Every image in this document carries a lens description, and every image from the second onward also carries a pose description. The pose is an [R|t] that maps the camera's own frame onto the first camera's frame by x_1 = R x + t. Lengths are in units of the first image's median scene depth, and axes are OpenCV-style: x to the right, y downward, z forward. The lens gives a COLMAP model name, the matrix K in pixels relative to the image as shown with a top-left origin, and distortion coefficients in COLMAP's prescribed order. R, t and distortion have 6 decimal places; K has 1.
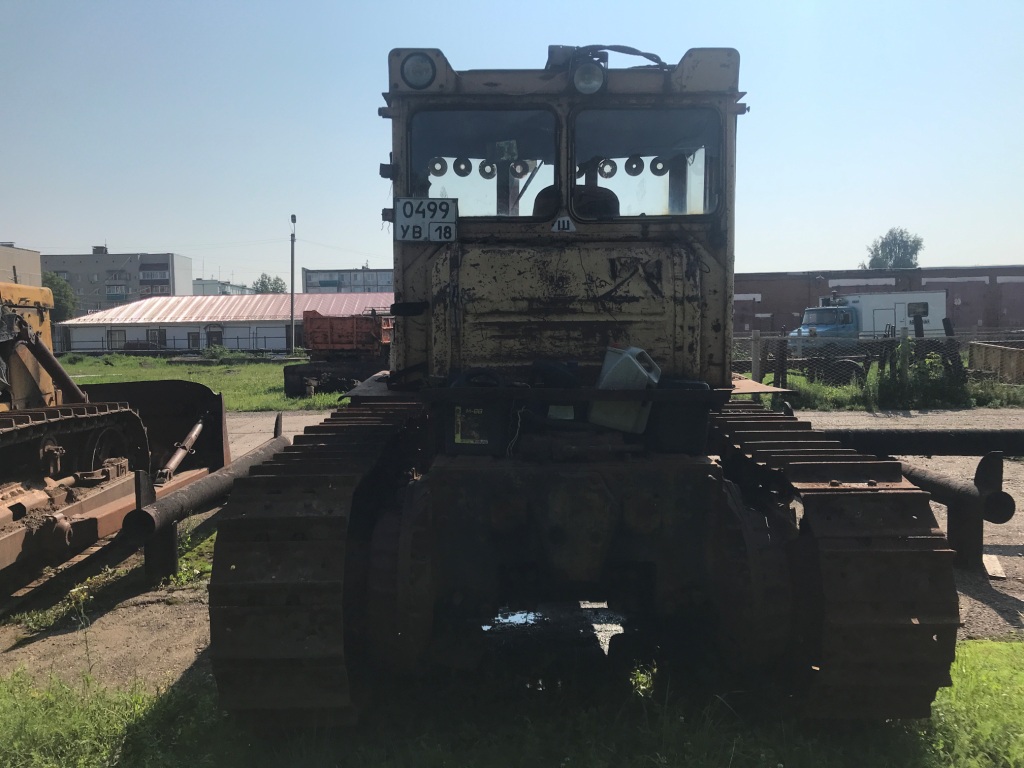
lens RADIAL K [[838.0, 0, 504.0], [0, 838.0, 389.6], [0, 0, 1]] dist [0.041289, -0.051636]
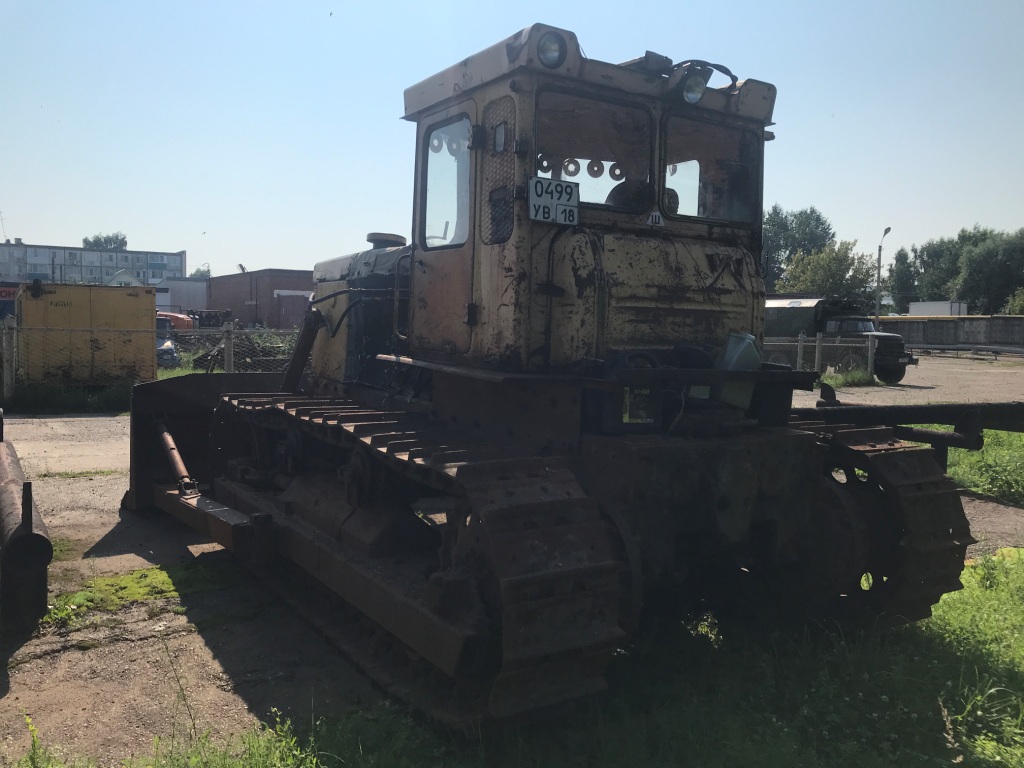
lens RADIAL K [[838.0, 0, 506.1], [0, 838.0, 385.5], [0, 0, 1]] dist [0.041289, -0.051636]
pose [[0.856624, -0.004670, 0.515920, -0.679895], [0.005148, 0.999987, 0.000504, 0.016275], [-0.515915, 0.002225, 0.856637, 0.182978]]
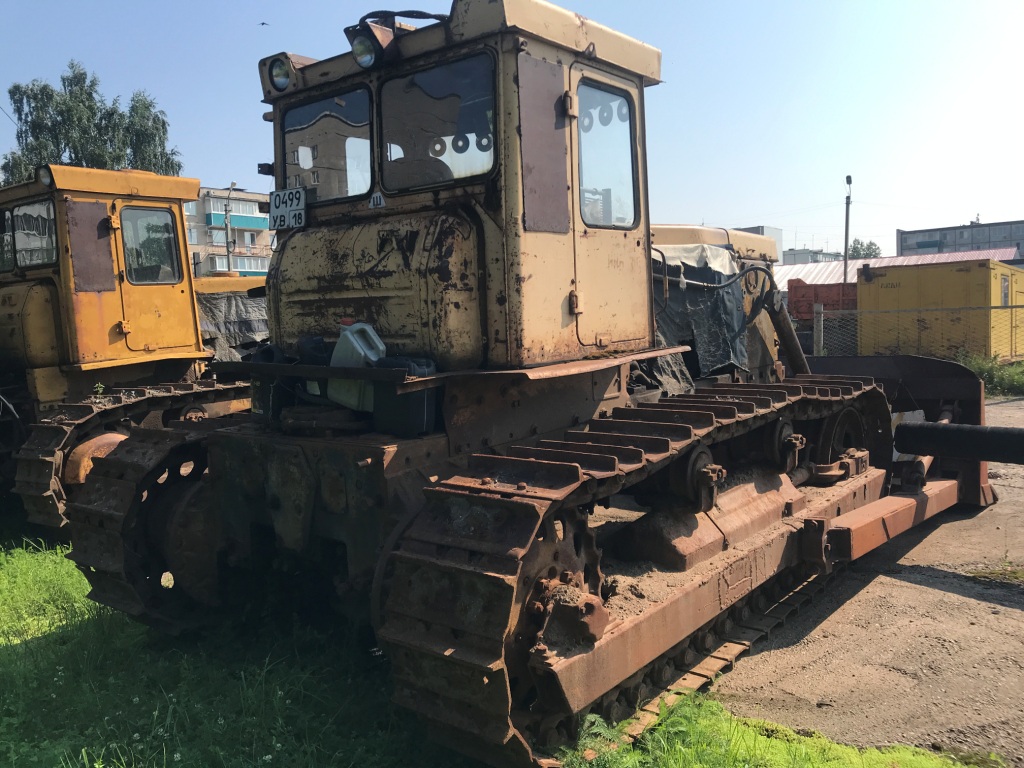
lens RADIAL K [[838.0, 0, 515.4], [0, 838.0, 384.5], [0, 0, 1]] dist [0.041289, -0.051636]
pose [[0.783209, 0.036506, -0.620686, 0.866511], [-0.017719, 0.999180, 0.036408, -0.017635], [0.621506, -0.017517, 0.783214, 0.327514]]
